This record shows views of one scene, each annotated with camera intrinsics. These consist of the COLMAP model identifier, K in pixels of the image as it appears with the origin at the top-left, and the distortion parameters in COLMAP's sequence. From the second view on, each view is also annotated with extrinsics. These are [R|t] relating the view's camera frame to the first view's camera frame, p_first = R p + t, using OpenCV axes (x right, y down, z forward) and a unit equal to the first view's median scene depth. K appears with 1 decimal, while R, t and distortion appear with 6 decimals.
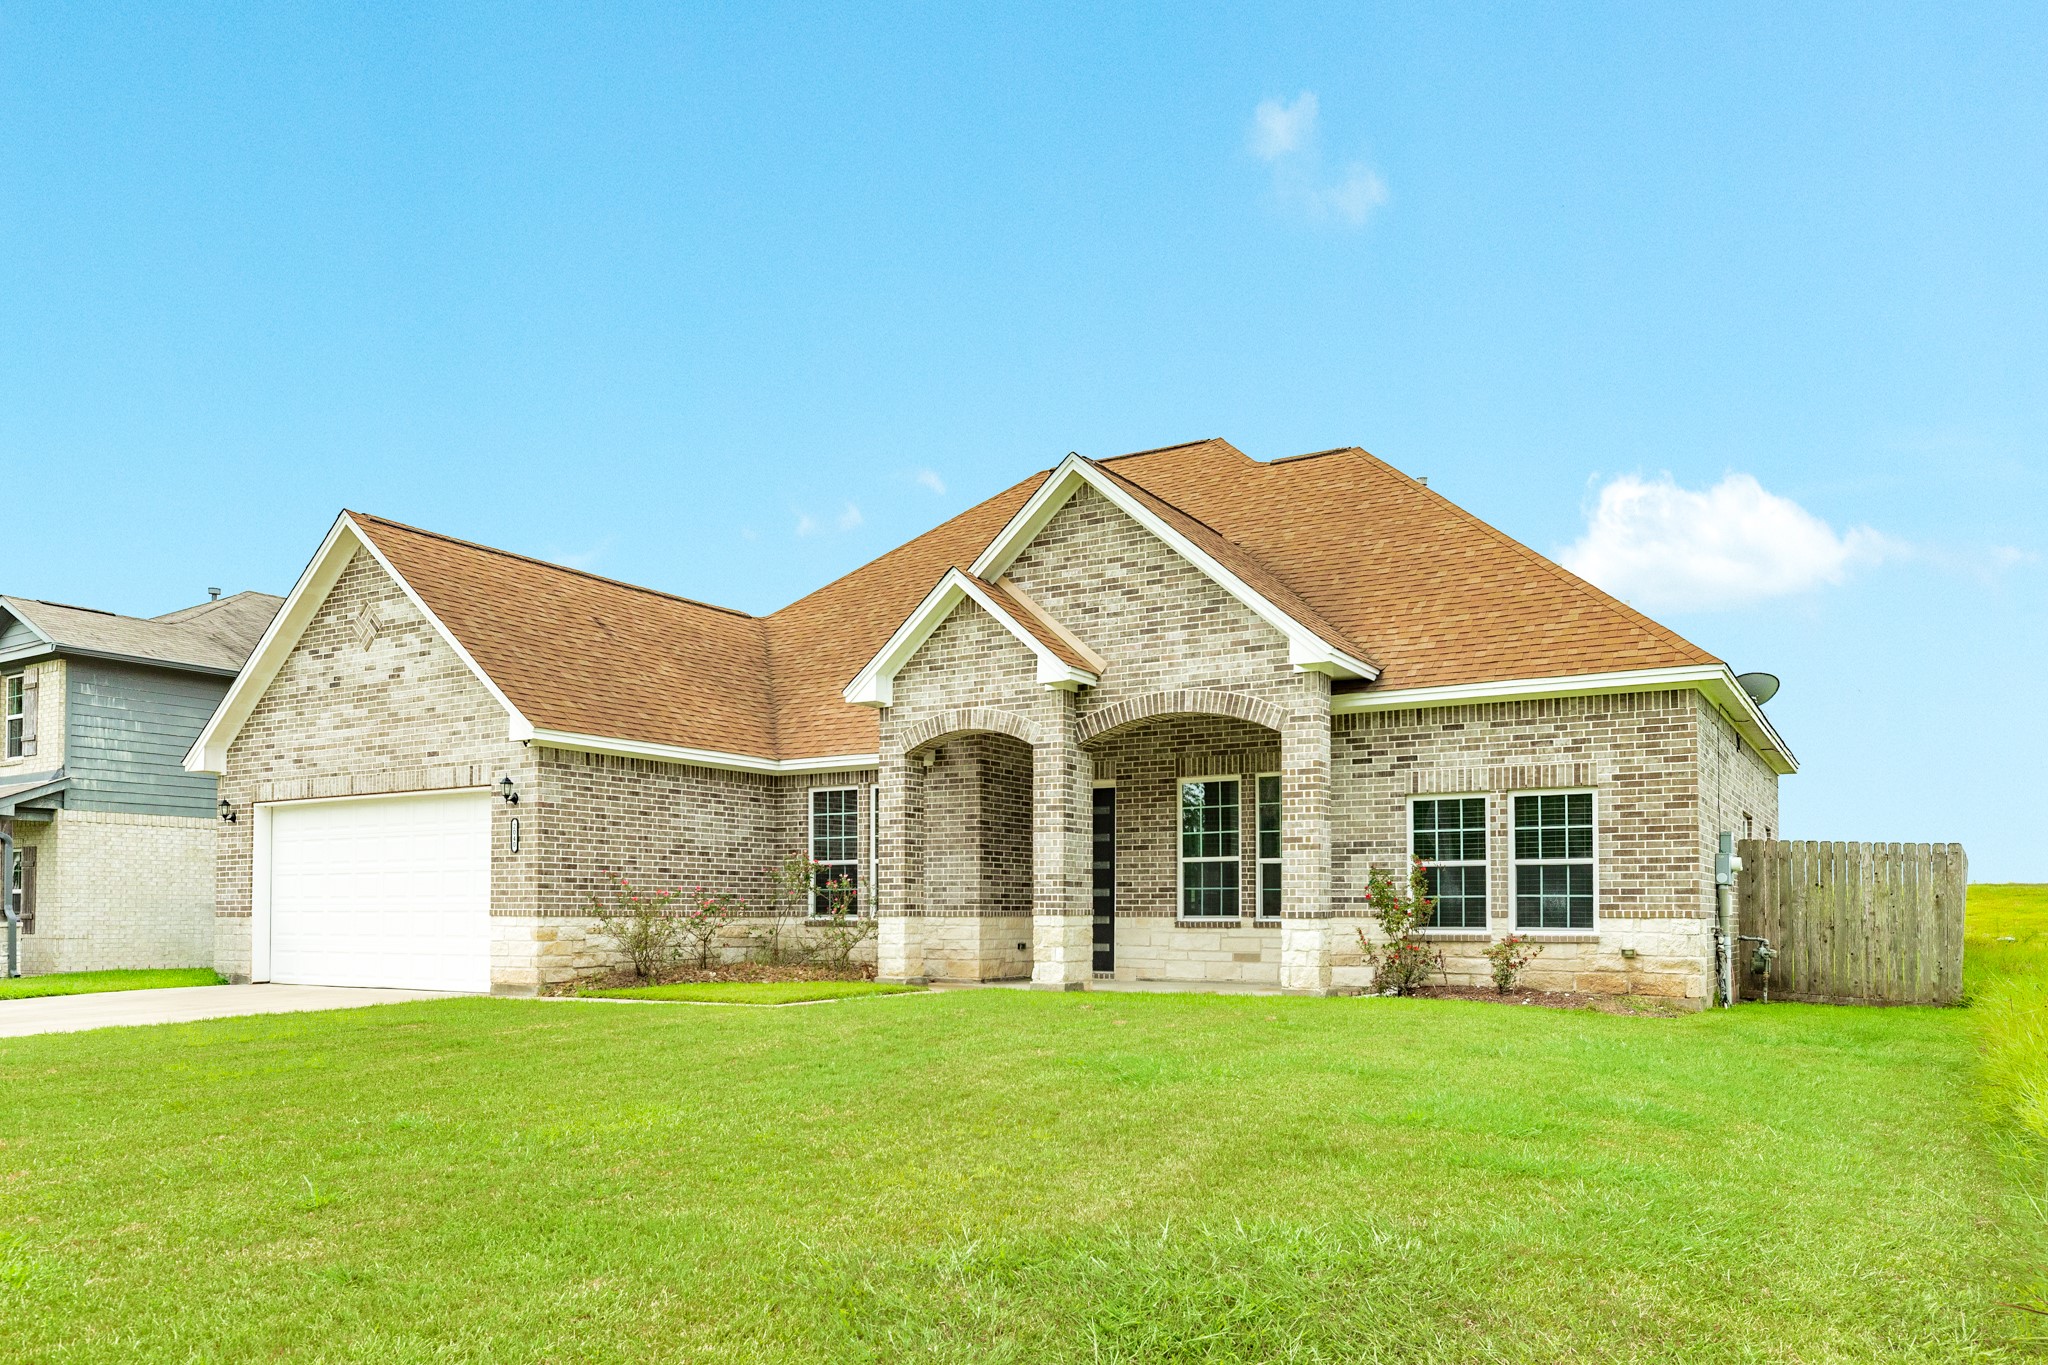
lens RADIAL K [[1398.1, 0, 1023.6], [0, 1398.1, 685.3], [0, 0, 1]] dist [0.005576, 0.001028]
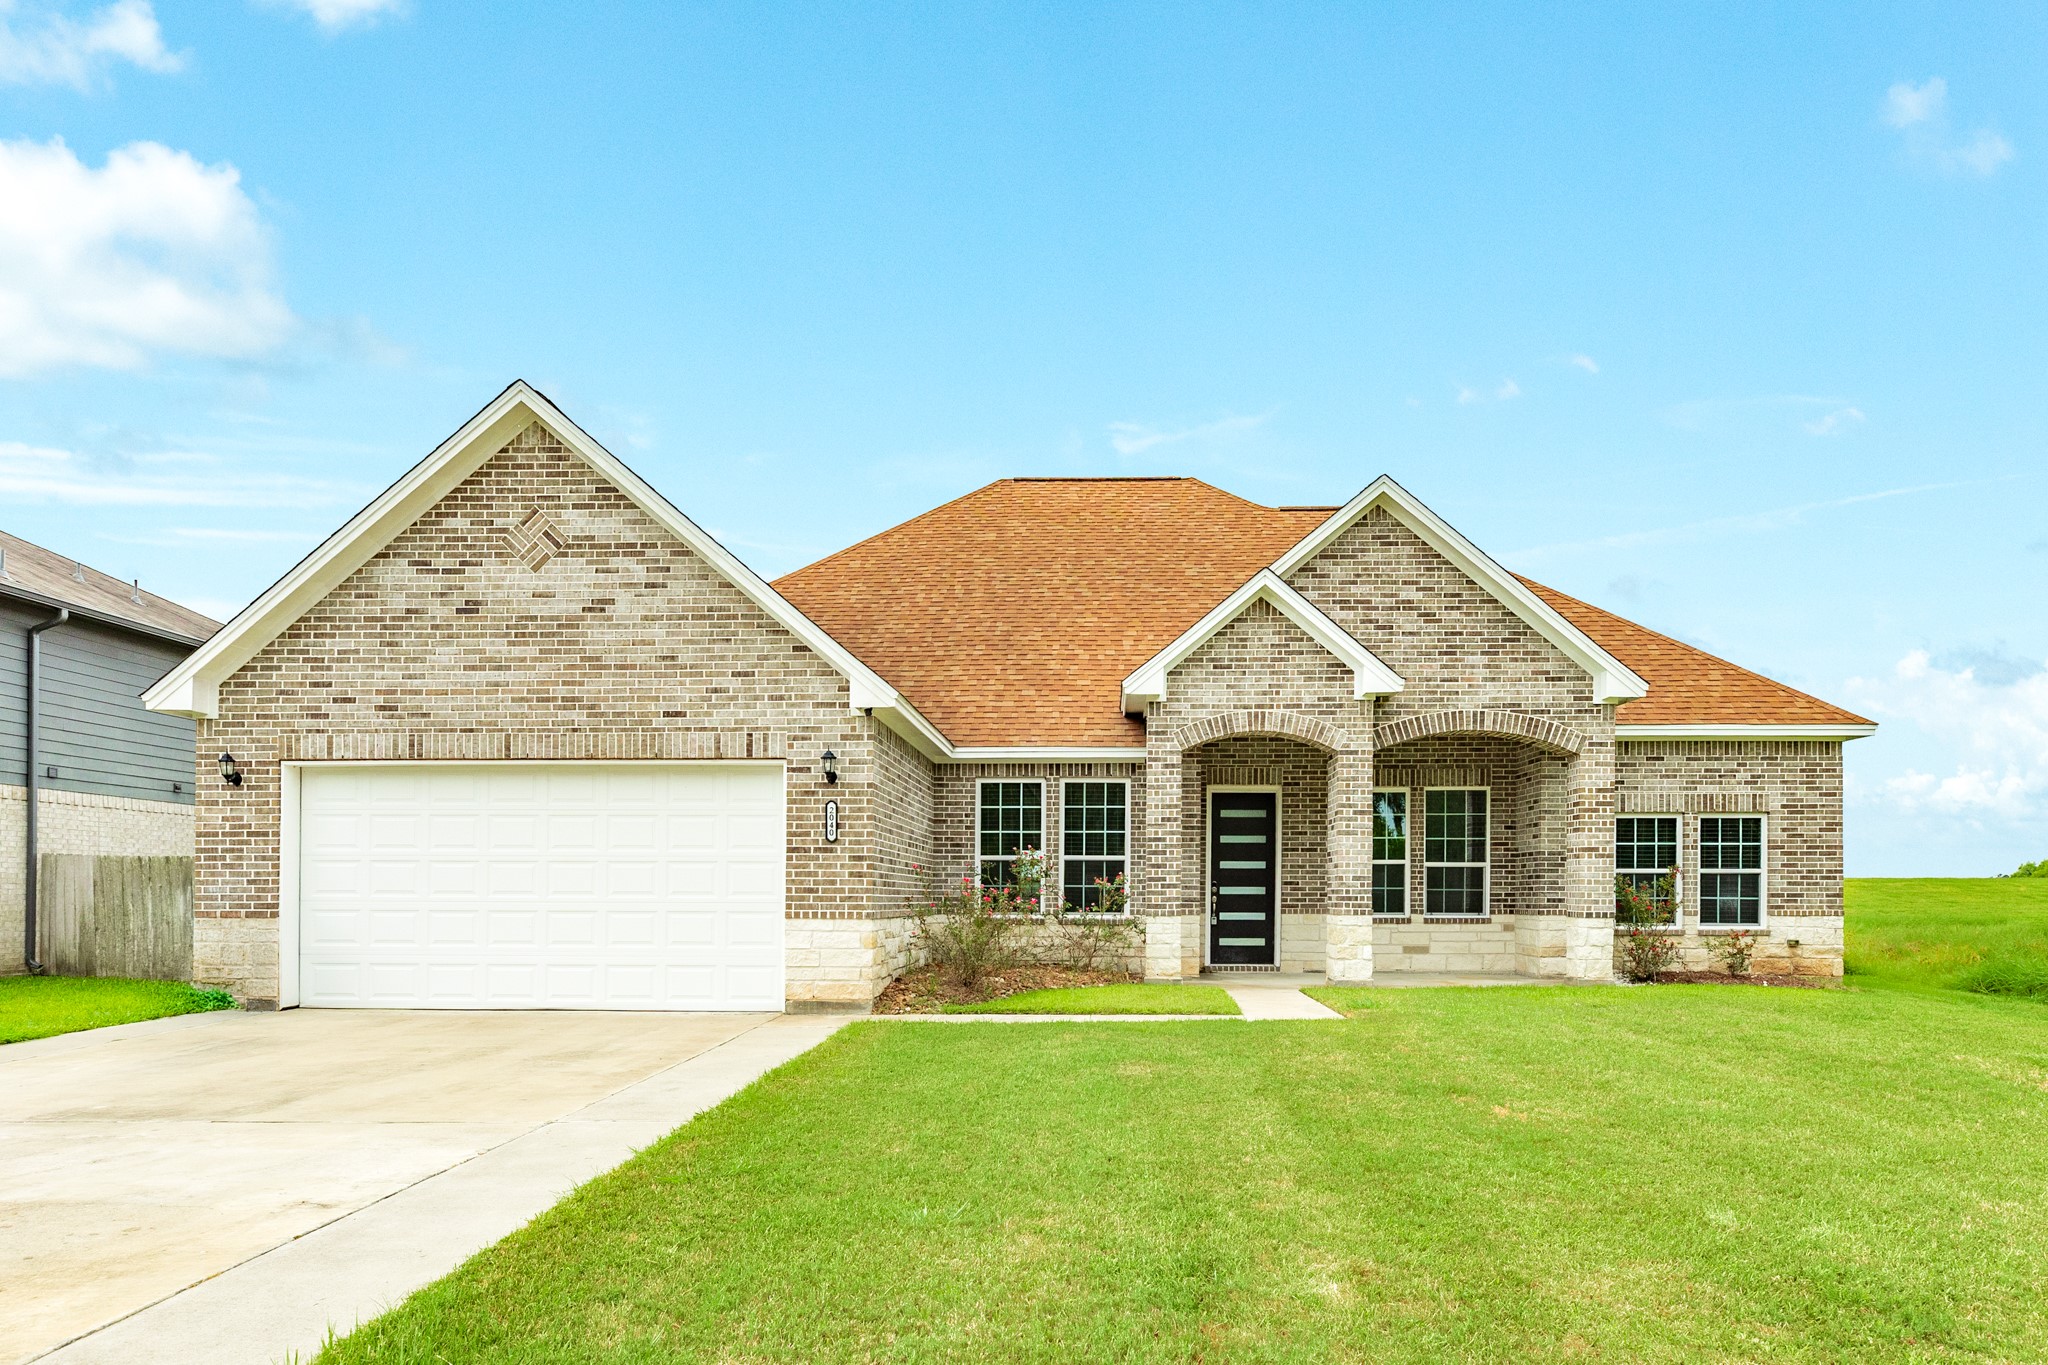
lens RADIAL K [[1195.5, 0, 1028.6], [0, 1195.5, 747.2], [0, 0, 1]] dist [-0.008930, -0.000849]
pose [[0.871752, 0.062144, 0.485991, -0.623162], [-0.081287, 0.996521, 0.018384, 0.042262], [-0.483157, -0.055531, 0.873771, 0.339113]]
